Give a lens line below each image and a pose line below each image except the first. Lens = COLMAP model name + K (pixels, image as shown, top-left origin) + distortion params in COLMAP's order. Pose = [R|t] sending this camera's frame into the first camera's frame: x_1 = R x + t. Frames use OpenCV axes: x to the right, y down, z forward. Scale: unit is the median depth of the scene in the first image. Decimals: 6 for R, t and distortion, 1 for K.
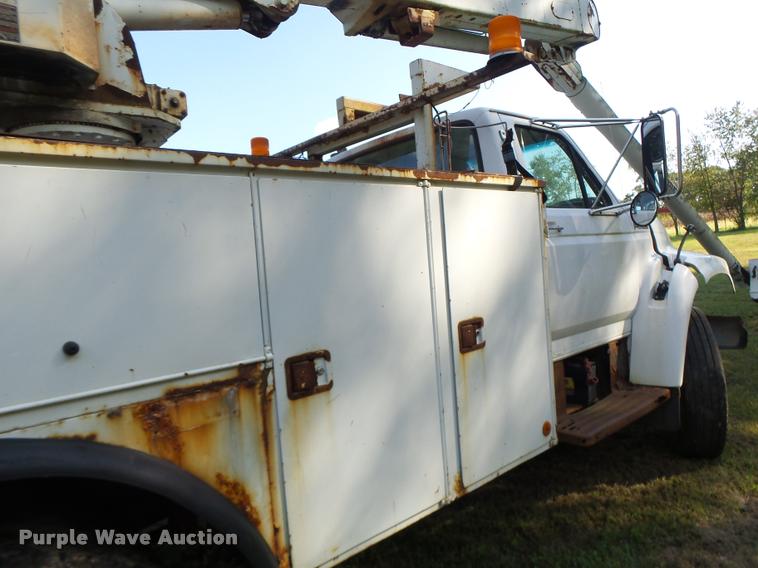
lens RADIAL K [[518.0, 0, 380.3], [0, 518.0, 289.1], [0, 0, 1]] dist [-0.006476, -0.001464]
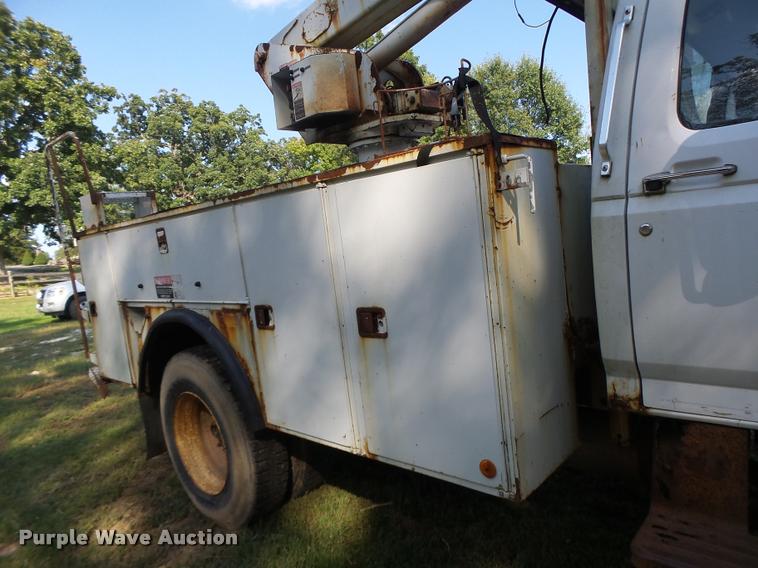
lens RADIAL K [[518.0, 0, 382.1], [0, 518.0, 288.5], [0, 0, 1]] dist [-0.006476, -0.001464]
pose [[0.118783, 0.176202, -0.977161, 0.695110], [0.053889, 0.981534, 0.183542, -0.098366], [0.991457, -0.074460, 0.107094, 0.539519]]
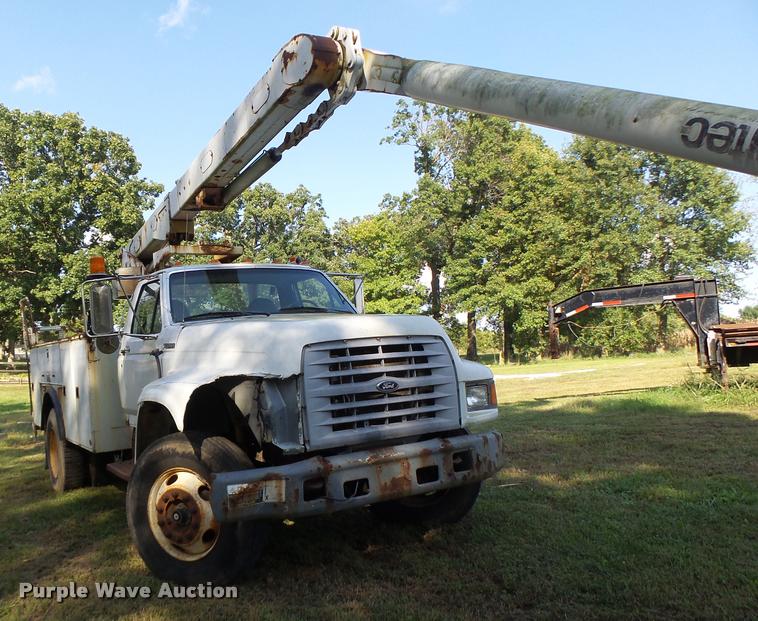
lens RADIAL K [[688.1, 0, 271.3], [0, 688.1, 310.7], [0, 0, 1]] dist [-0.000694, 0.000000]
pose [[-0.231633, 0.047797, -0.971628, 2.216451], [0.044072, 0.998282, 0.038602, -0.281287], [0.971804, -0.033880, -0.233342, 1.807165]]
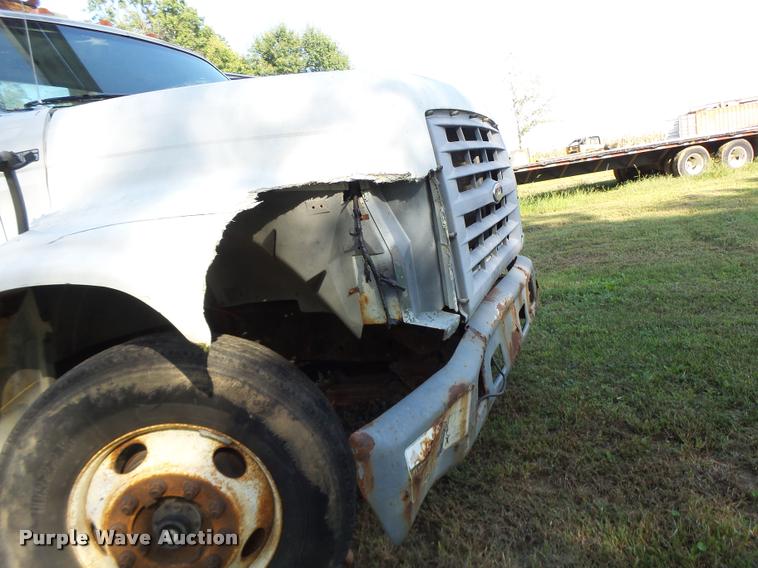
lens RADIAL K [[518.0, 0, 376.2], [0, 518.0, 287.0], [0, 0, 1]] dist [-0.006476, -0.001464]
pose [[0.432897, 0.209618, -0.876733, 1.211796], [0.068585, 0.962110, 0.263895, -0.110531], [0.898830, -0.174370, 0.402118, 1.215042]]
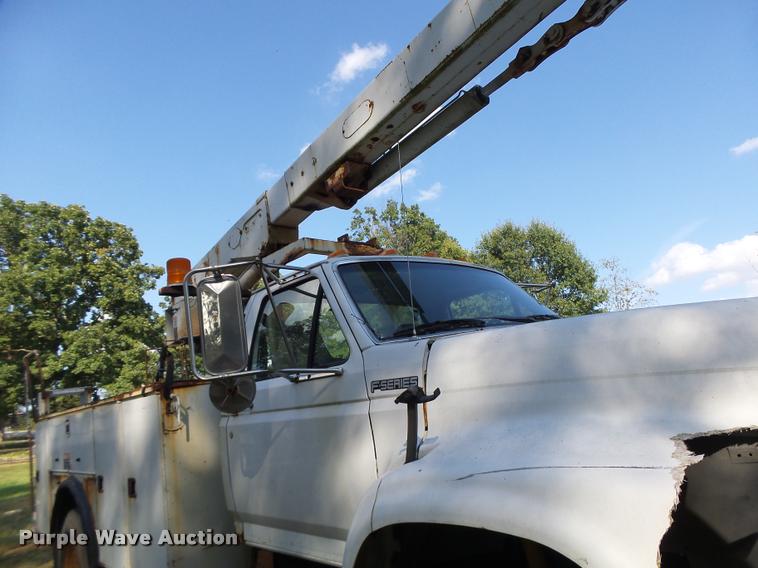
lens RADIAL K [[518.0, 0, 379.0], [0, 518.0, 286.6], [0, 0, 1]] dist [-0.006476, -0.001464]
pose [[0.029686, -0.120269, -0.992297, 1.160168], [0.084606, 0.989475, -0.117395, -0.175605], [0.995972, -0.080469, 0.039549, 1.058880]]
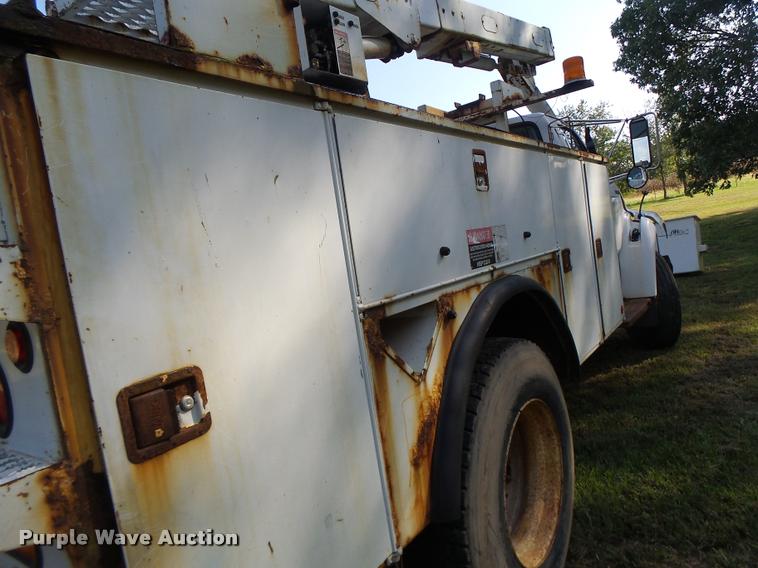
lens RADIAL K [[518.0, 0, 379.5], [0, 518.0, 287.0], [0, 0, 1]] dist [-0.006476, -0.001464]
pose [[0.971492, -0.080393, 0.223025, -0.542305], [0.080732, 0.996707, 0.007611, 0.085401], [-0.222903, 0.010611, 0.974783, -0.295589]]
